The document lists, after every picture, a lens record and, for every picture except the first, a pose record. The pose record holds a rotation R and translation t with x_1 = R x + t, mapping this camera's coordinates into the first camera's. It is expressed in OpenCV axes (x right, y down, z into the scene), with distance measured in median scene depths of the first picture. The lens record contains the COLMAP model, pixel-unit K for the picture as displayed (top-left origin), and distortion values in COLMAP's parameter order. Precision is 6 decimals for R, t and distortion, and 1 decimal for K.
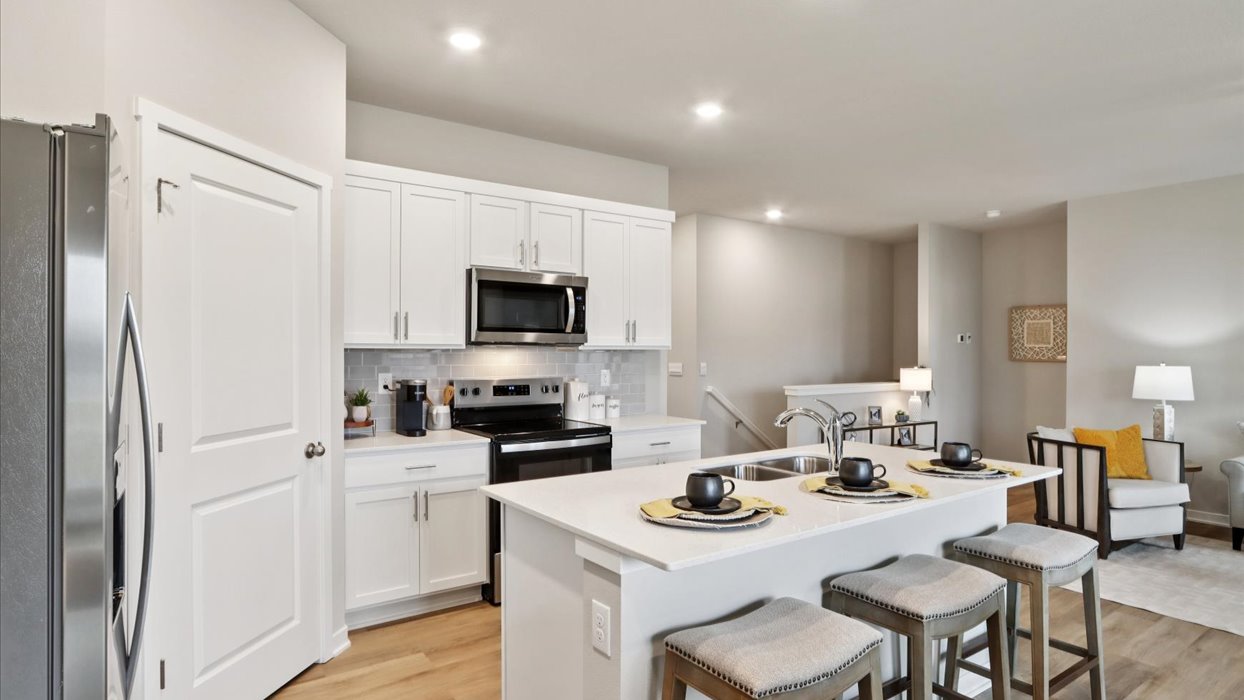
lens RADIAL K [[671.4, 0, 618.0], [0, 671.4, 343.9], [0, 0, 1]] dist [-0.004319, -0.005951]
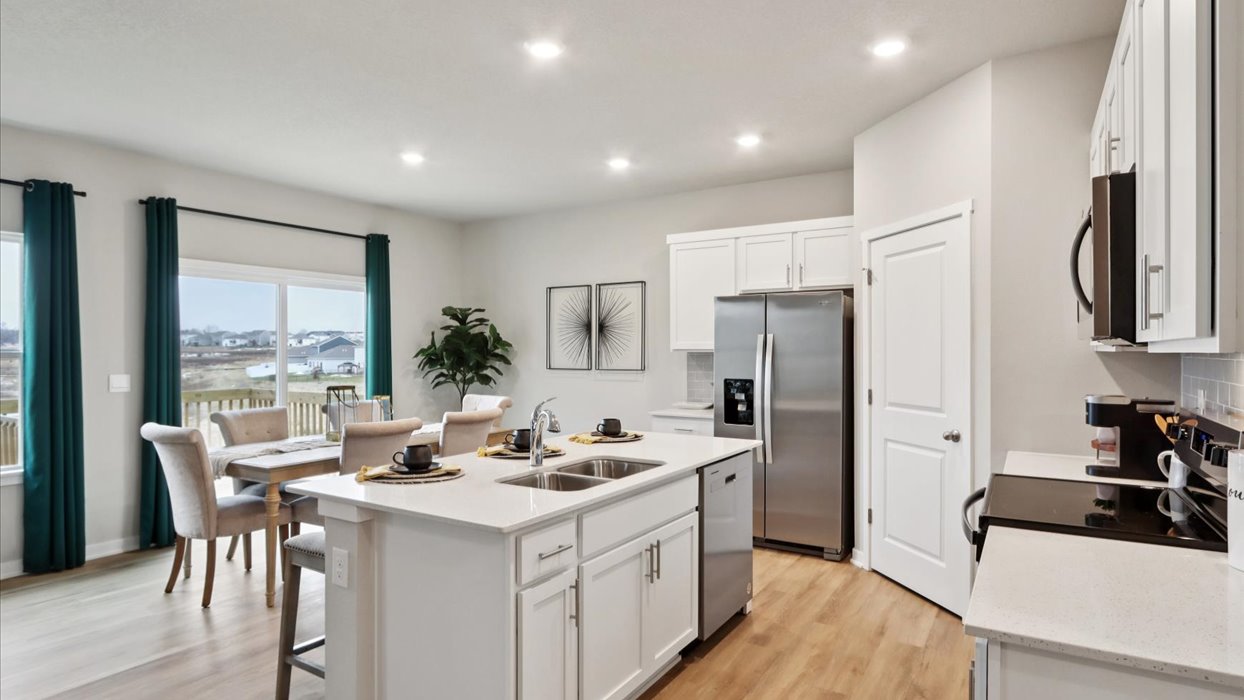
lens RADIAL K [[671.4, 0, 621.9], [0, 671.4, 356.6], [0, 0, 1]] dist [-0.004319, -0.005951]
pose [[-0.919602, -0.006162, -0.392803, 0.400315], [-0.006045, 0.999981, -0.001534, 0.015076], [0.392805, 0.000964, -0.919621, 1.311602]]
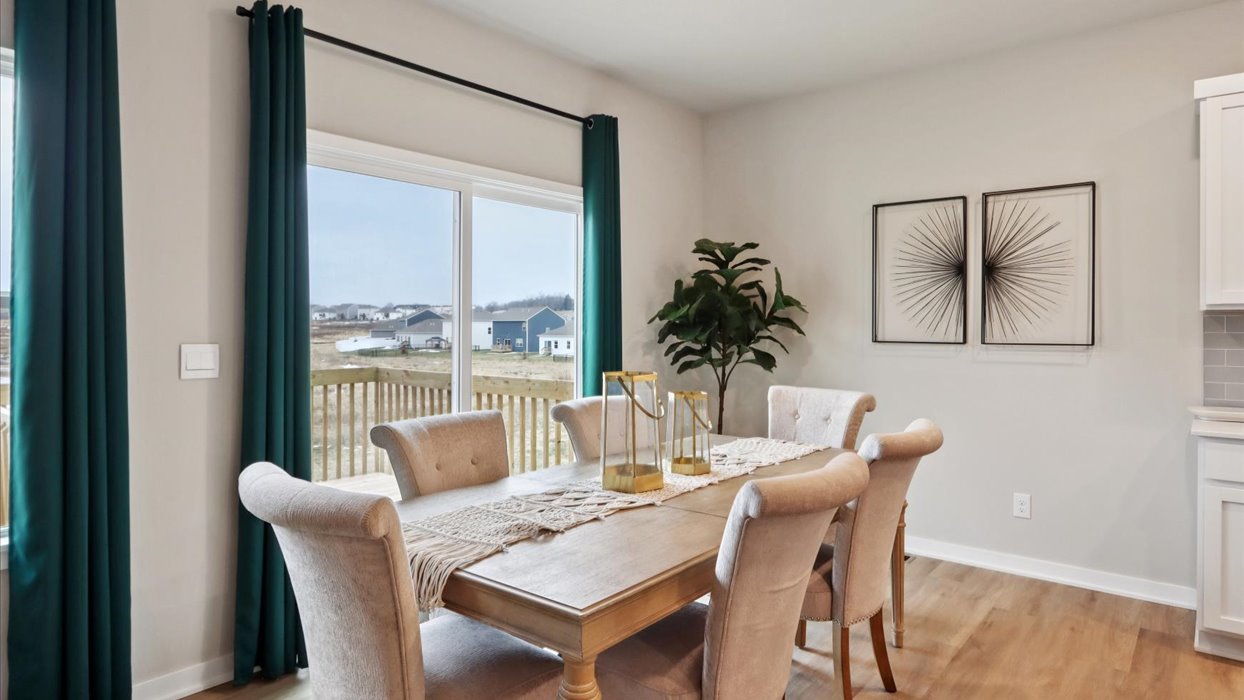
lens RADIAL K [[716.3, 0, 624.3], [0, 716.3, 327.5], [0, 0, 1]] dist [-0.013974, 0.006596]
pose [[-0.961326, -0.012490, -0.275129, 0.553699], [-0.010942, 0.999914, -0.007161, 0.033943], [0.275195, -0.003874, -0.961381, 0.634653]]
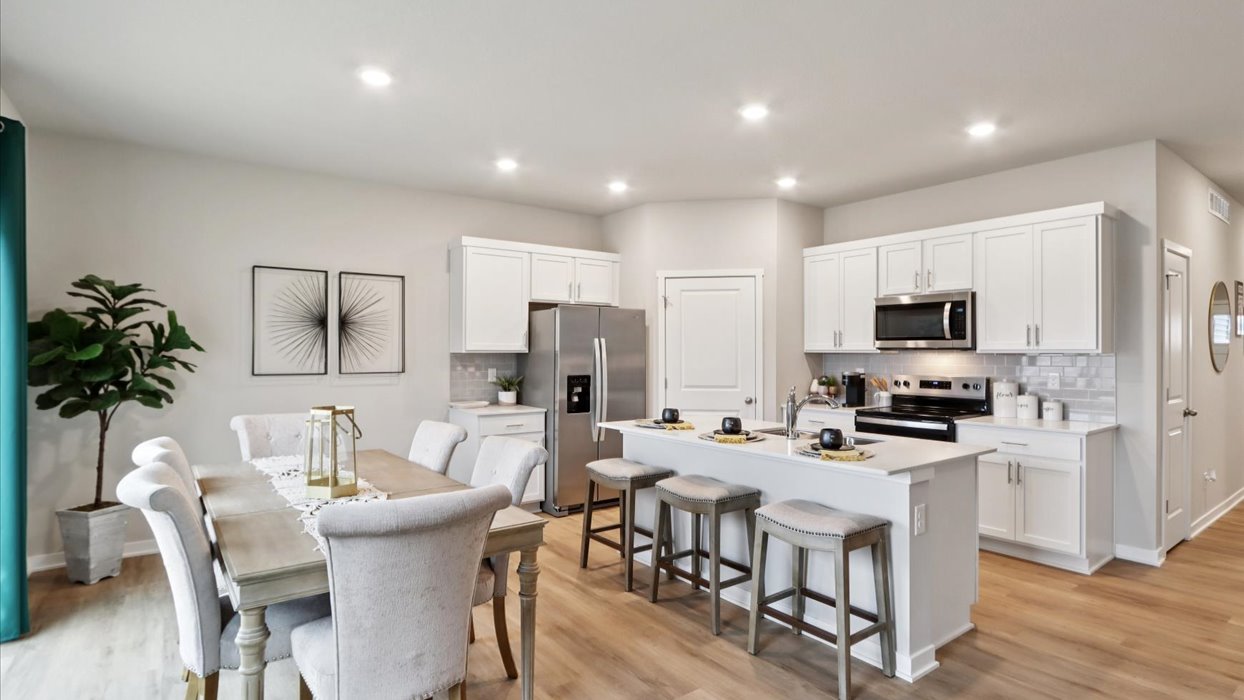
lens RADIAL K [[632.6, 0, 611.1], [0, 632.6, 349.6], [0, 0, 1]] dist [-0.001255, 0.000087]
pose [[0.027959, -0.012333, -0.999533, 1.077008], [0.004093, 0.999917, -0.012223, 0.014001], [0.999601, -0.003750, 0.028007, 0.352507]]
